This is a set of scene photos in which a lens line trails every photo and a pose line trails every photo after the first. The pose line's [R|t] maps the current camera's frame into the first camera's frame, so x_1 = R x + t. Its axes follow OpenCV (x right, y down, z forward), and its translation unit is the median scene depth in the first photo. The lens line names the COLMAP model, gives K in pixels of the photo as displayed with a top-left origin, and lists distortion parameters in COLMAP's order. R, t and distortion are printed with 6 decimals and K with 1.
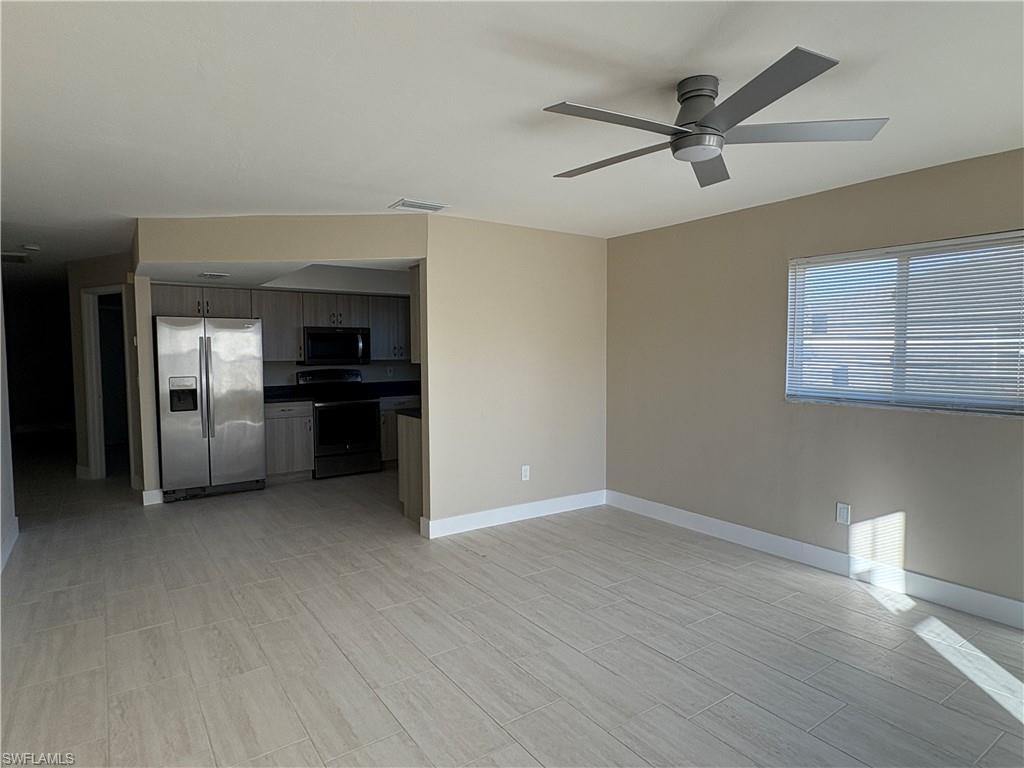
lens RADIAL K [[589.4, 0, 514.3], [0, 589.4, 379.1], [0, 0, 1]] dist [-0.004496, 0.002914]
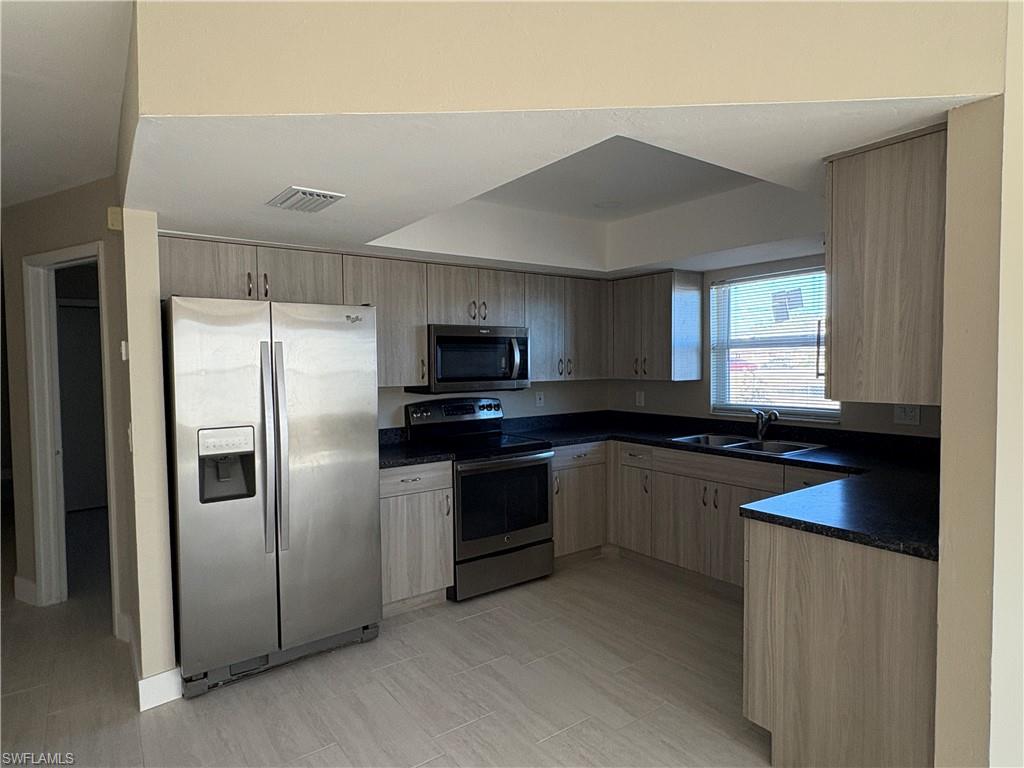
lens RADIAL K [[589.4, 0, 511.1], [0, 589.4, 378.2], [0, 0, 1]] dist [-0.004496, 0.002914]
pose [[0.999905, -0.006580, 0.012098, -0.298654], [0.006826, 0.999769, -0.020396, -0.027539], [-0.011961, 0.020476, 0.999719, 0.461911]]
